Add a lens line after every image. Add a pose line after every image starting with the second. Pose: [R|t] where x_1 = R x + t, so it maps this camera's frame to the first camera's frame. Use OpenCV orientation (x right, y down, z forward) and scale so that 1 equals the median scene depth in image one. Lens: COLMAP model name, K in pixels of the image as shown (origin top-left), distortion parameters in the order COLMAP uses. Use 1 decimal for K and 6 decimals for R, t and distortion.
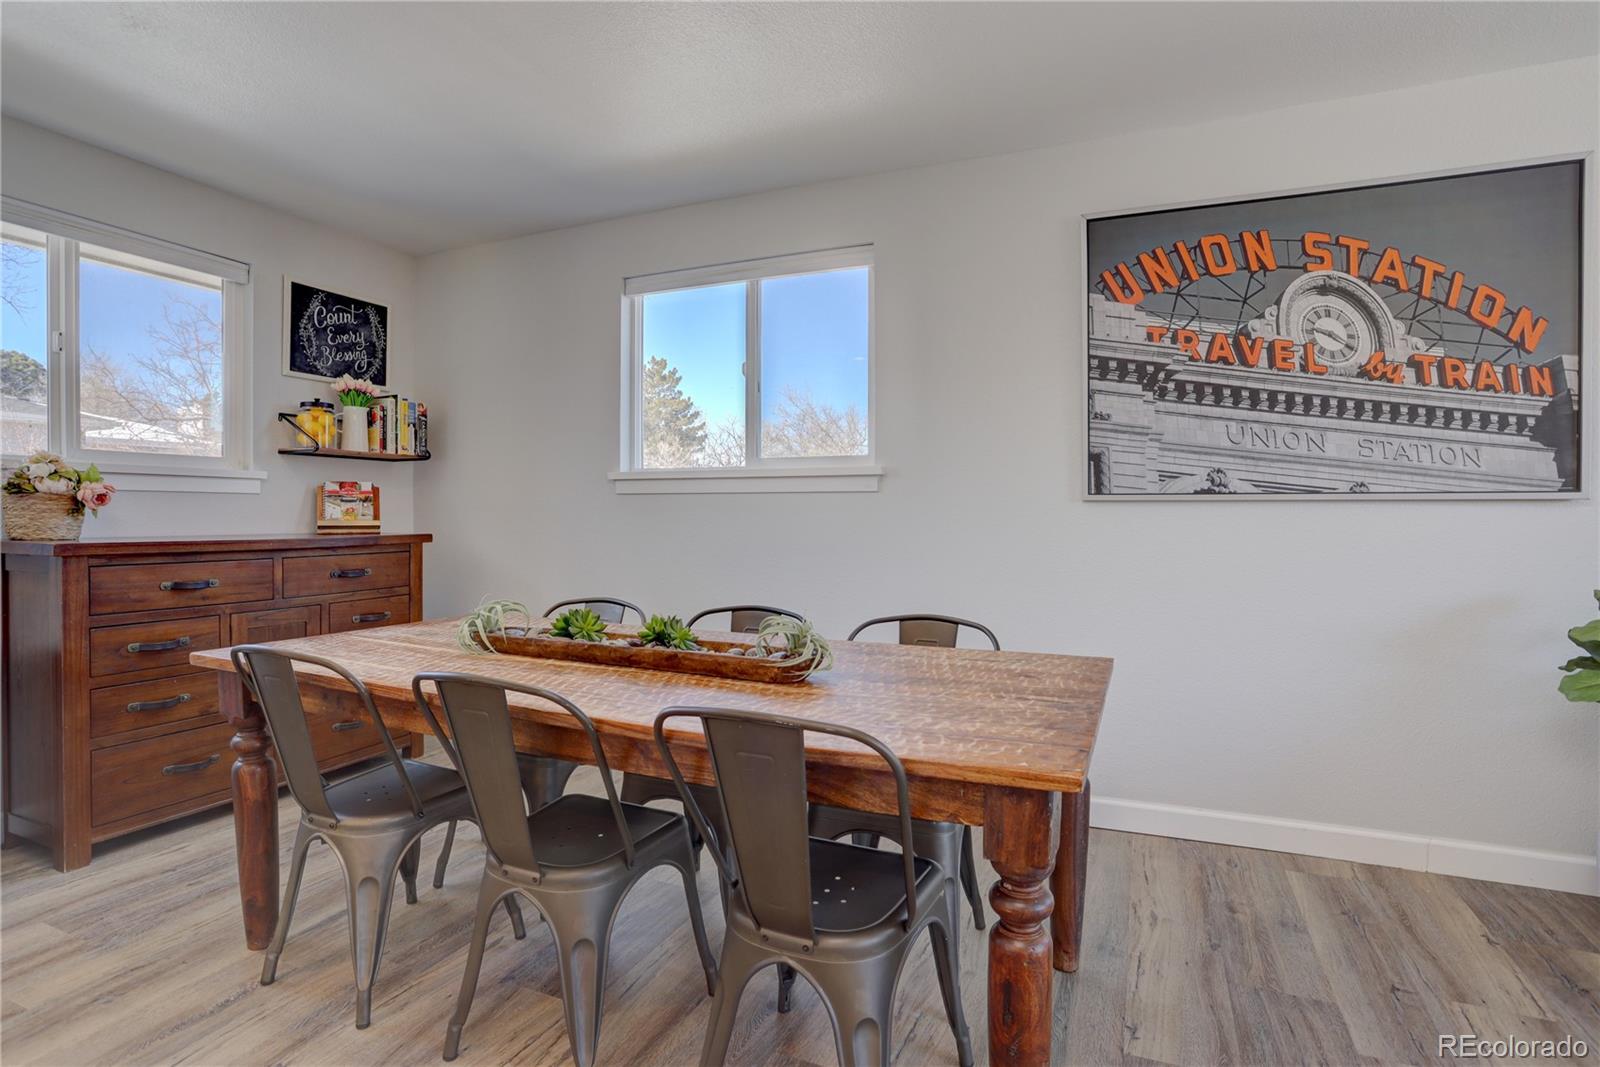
lens RADIAL K [[785.3, 0, 795.1], [0, 785.3, 527.8], [0, 0, 1]] dist [-0.072519, 0.032494]
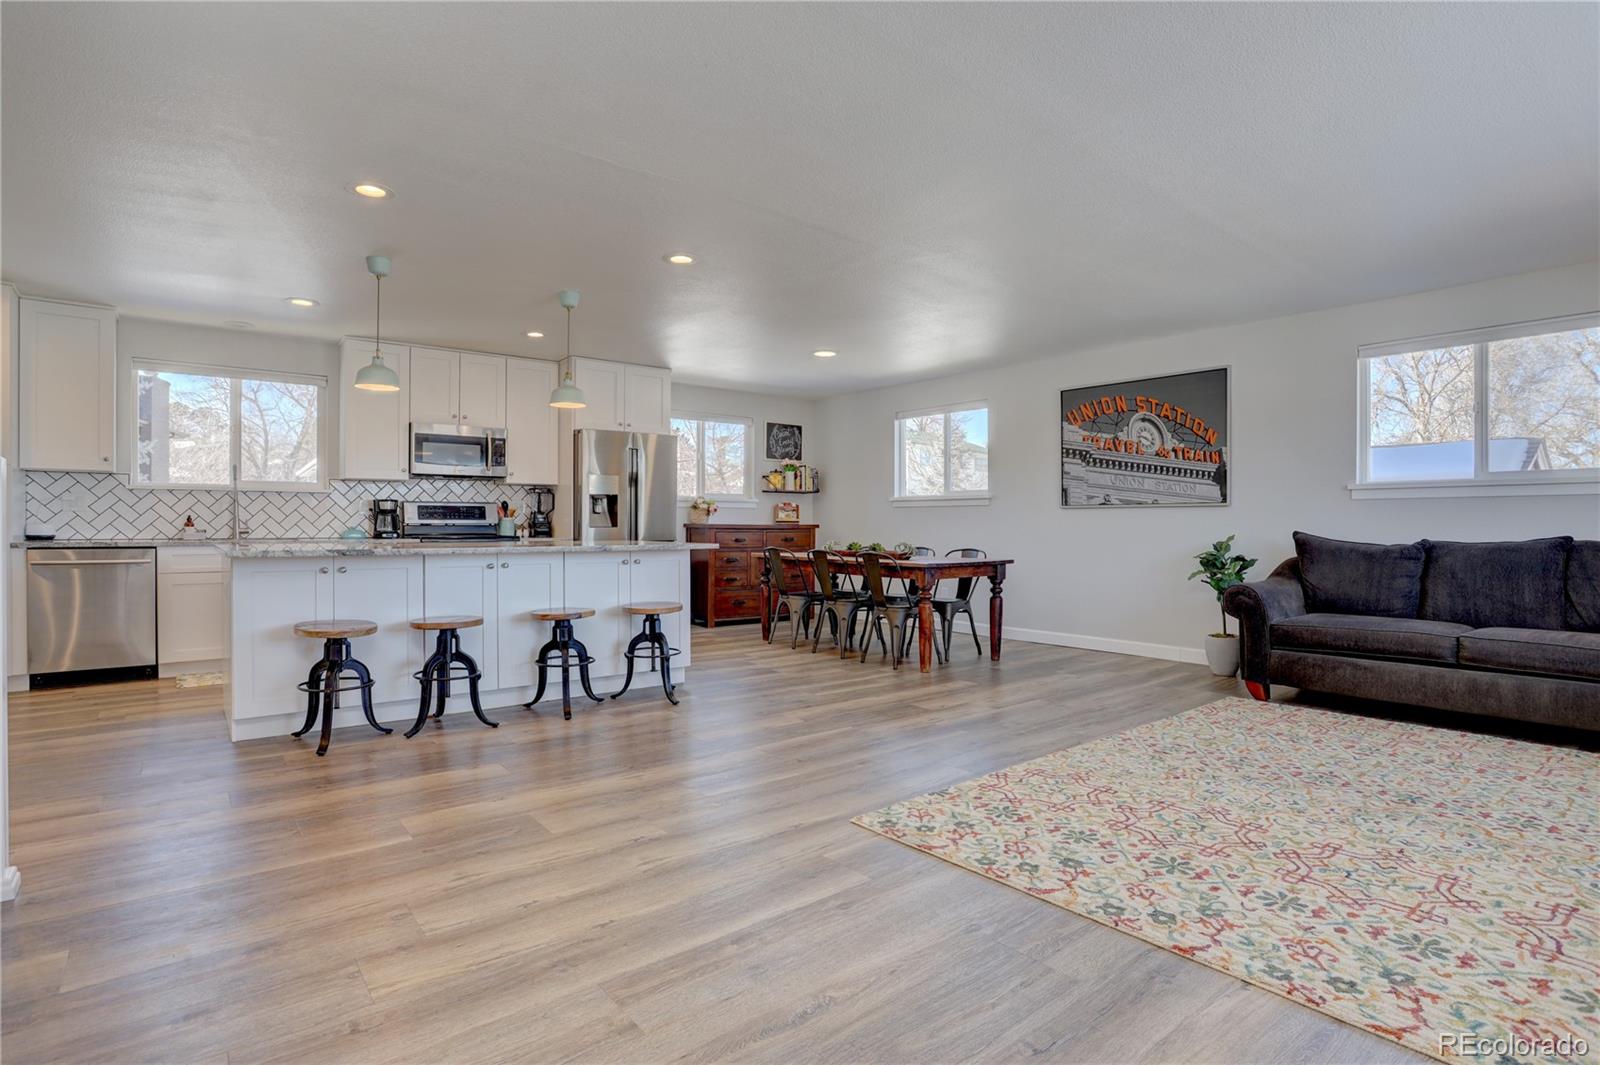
lens RADIAL K [[792.8, 0, 797.1], [0, 792.8, 524.7], [0, 0, 1]] dist [-0.075049, 0.032482]
pose [[0.881557, 0.000303, -0.472078, 0.808288], [-0.009390, 0.999813, -0.016891, 0.065257], [0.471985, 0.019323, 0.881395, -1.532743]]
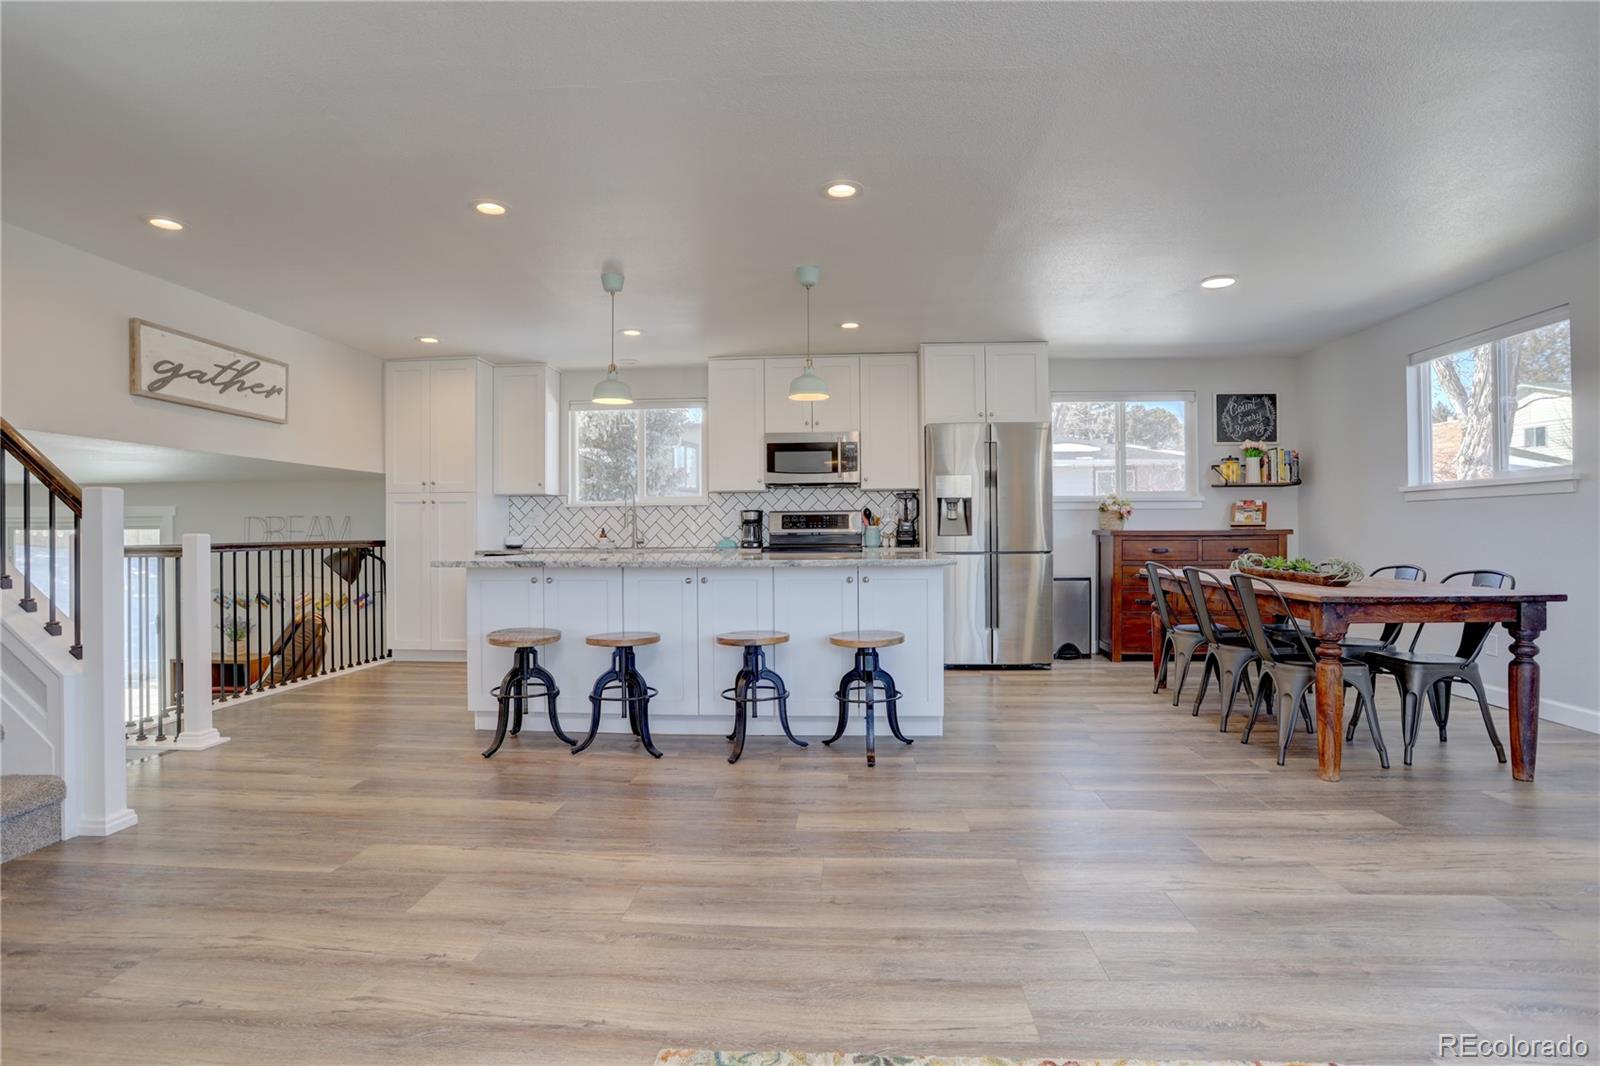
lens RADIAL K [[775.2, 0, 812.7], [0, 775.2, 532.0], [0, 0, 1]] dist [-0.071878, 0.027817]
pose [[0.338263, -0.003710, -0.941044, 0.954813], [-0.008371, 0.999941, -0.006952, 0.044899], [0.941014, 0.010229, 0.338212, -0.706850]]
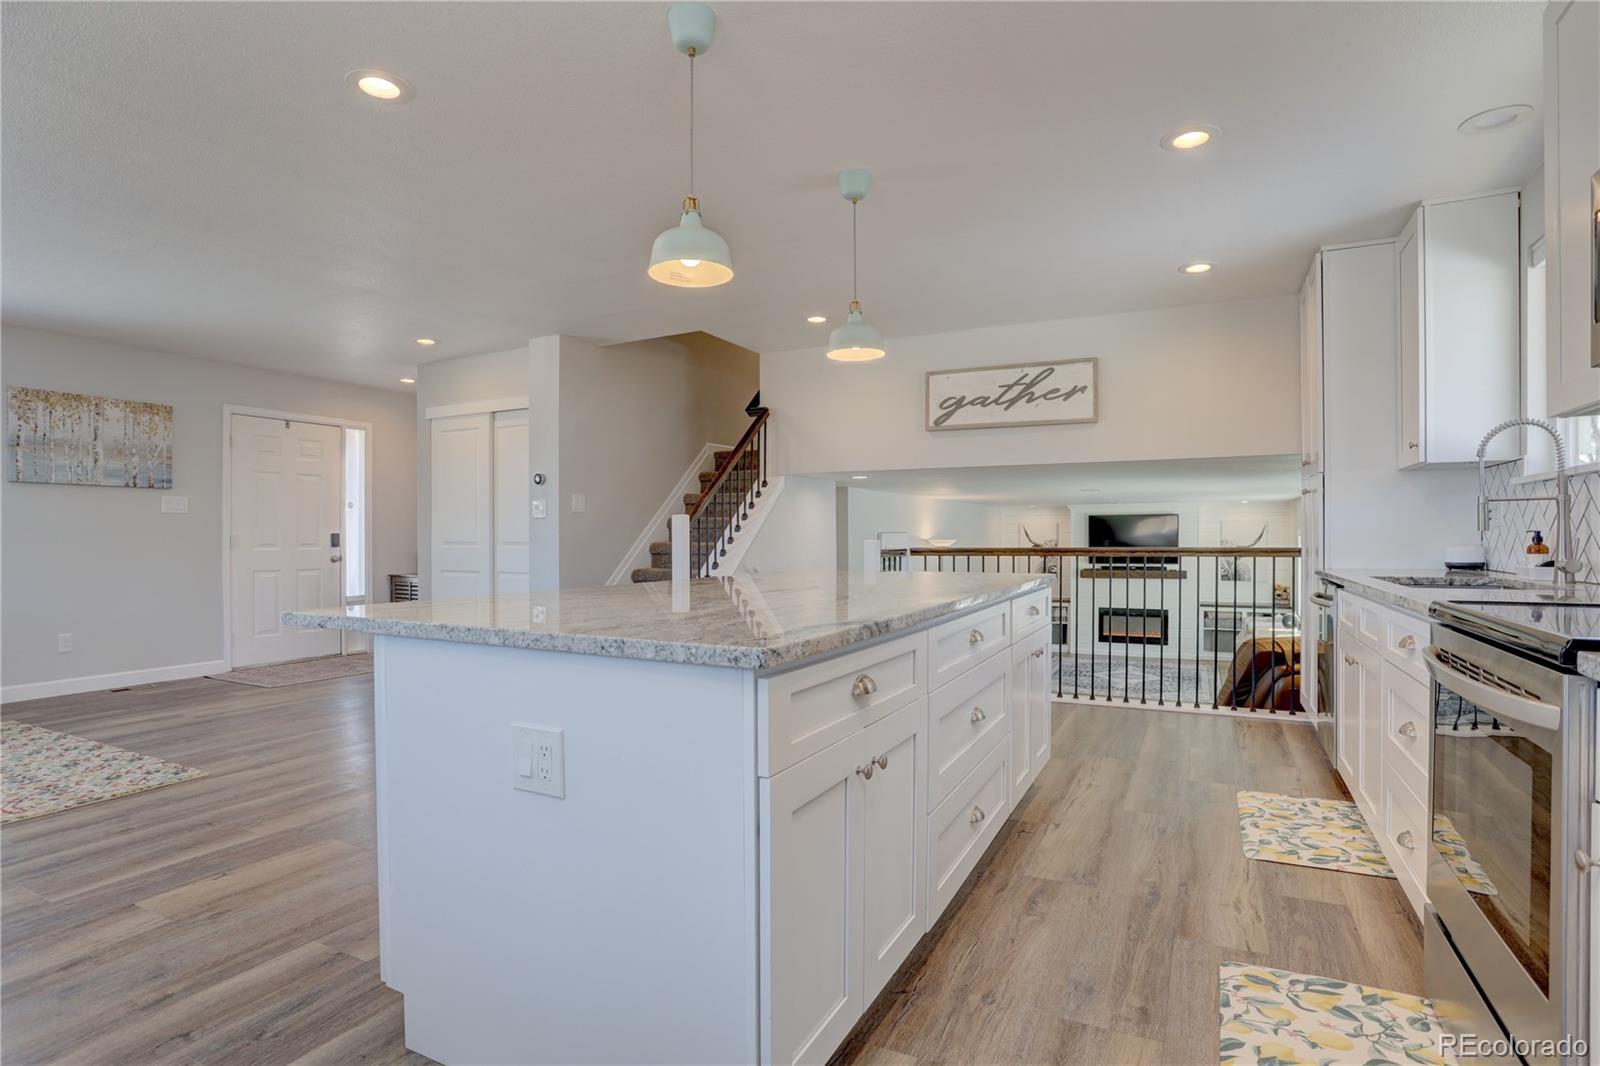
lens RADIAL K [[806.2, 0, 798.8], [0, 806.2, 537.3], [0, 0, 1]] dist [-0.074666, 0.031575]
pose [[-0.997220, 0.001978, 0.074486, -0.671607], [0.003398, 0.999815, 0.018936, 0.006708], [-0.074435, 0.019136, -0.997042, 0.583194]]
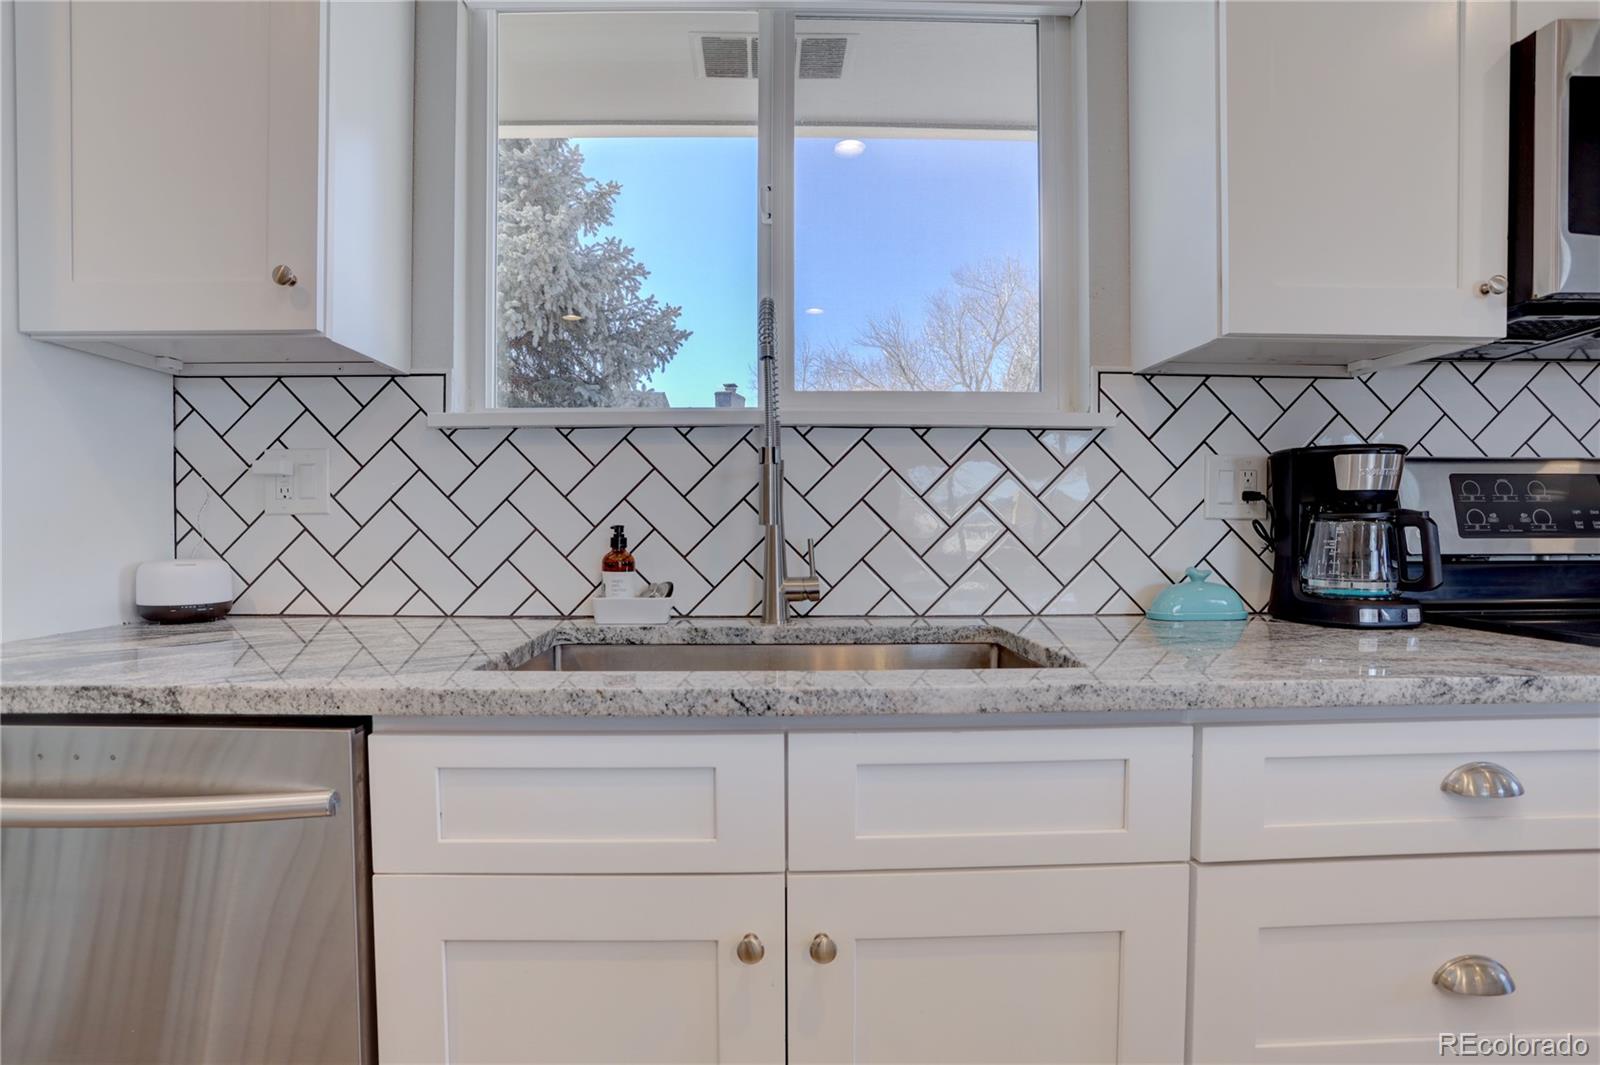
lens RADIAL K [[789.1, 0, 774.6], [0, 789.1, 540.6], [0, 0, 1]] dist [-0.066466, 0.027553]
pose [[0.411357, 0.008000, -0.911439, -1.045524], [-0.013586, 0.999904, 0.002645, 0.027912], [0.911373, 0.011295, 0.411426, -0.626994]]
